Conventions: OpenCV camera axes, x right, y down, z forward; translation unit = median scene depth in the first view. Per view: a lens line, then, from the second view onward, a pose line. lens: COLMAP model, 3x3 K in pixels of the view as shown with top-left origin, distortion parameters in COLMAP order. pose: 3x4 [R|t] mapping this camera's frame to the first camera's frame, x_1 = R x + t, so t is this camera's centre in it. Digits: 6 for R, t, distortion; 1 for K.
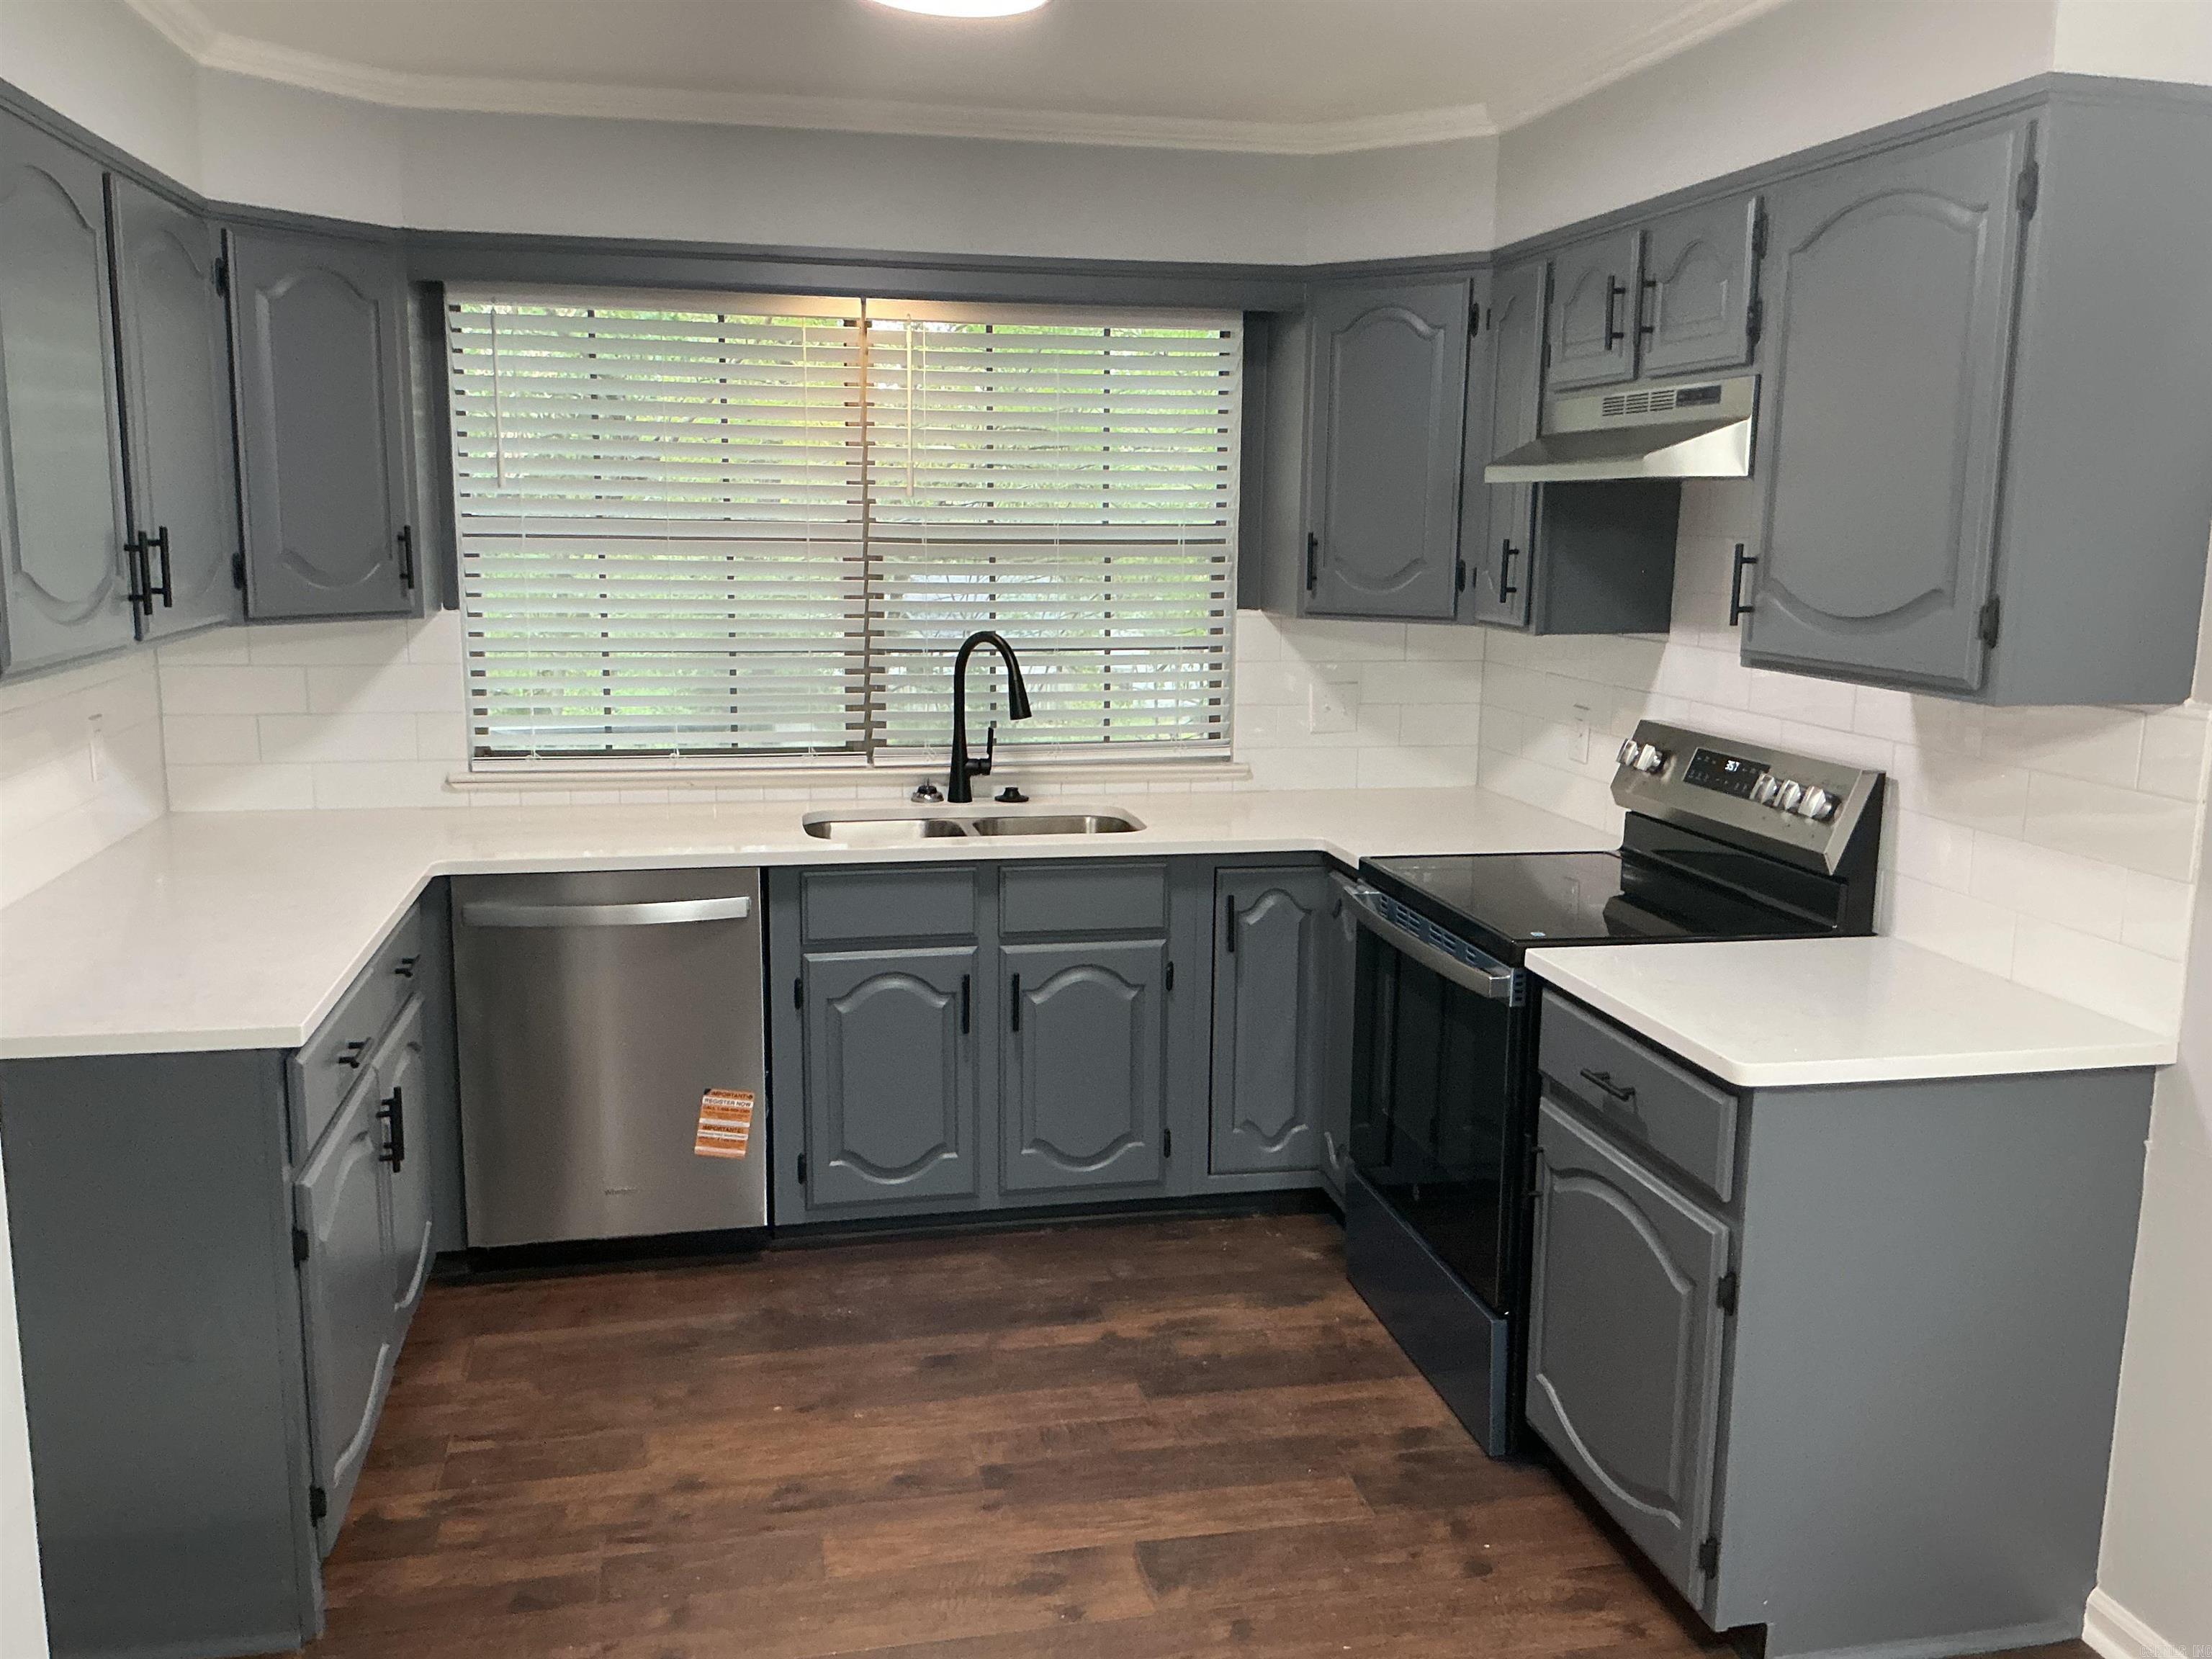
lens RADIAL K [[1830.9, 0, 1107.7], [0, 1830.9, 823.6], [0, 0, 1]] dist [0.120546, -0.233655]
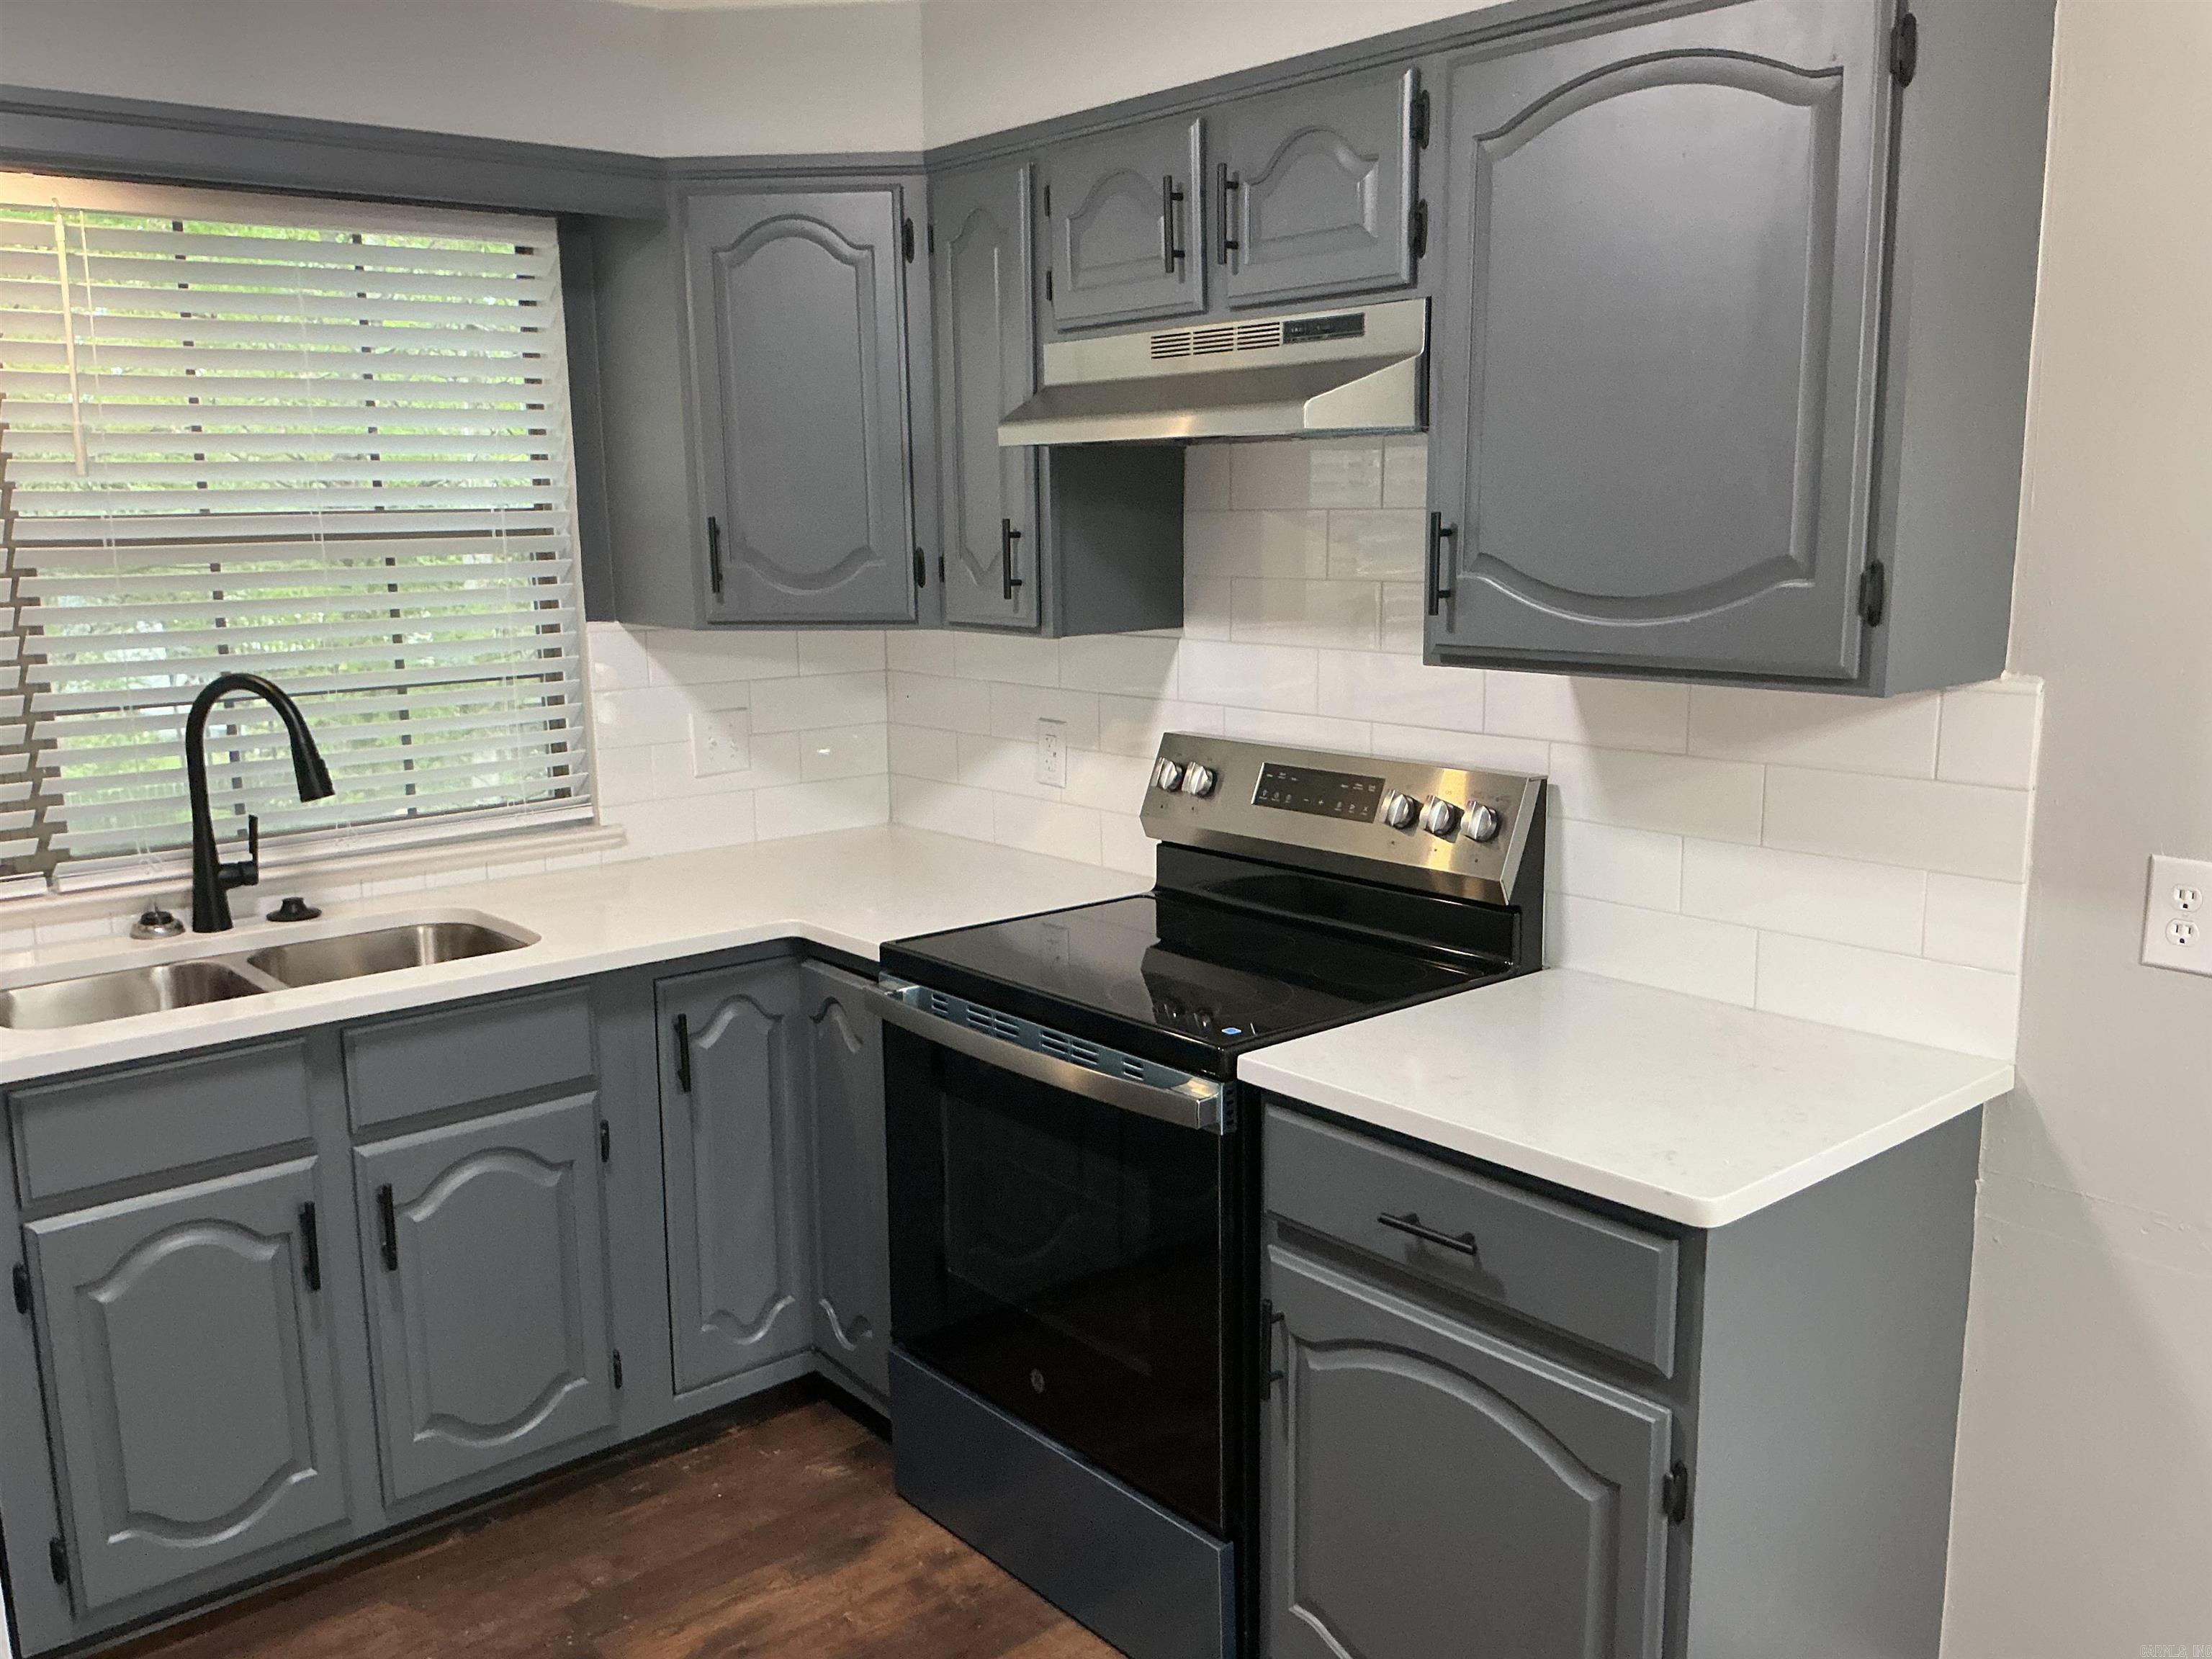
lens RADIAL K [[1830.9, 0, 1107.7], [0, 1830.9, 823.6], [0, 0, 1]] dist [0.120546, -0.233655]
pose [[0.874228, -0.104099, 0.474224, -0.126524], [0.102556, 0.994299, 0.029201, -0.041189], [-0.474560, 0.023106, 0.879920, 0.278765]]
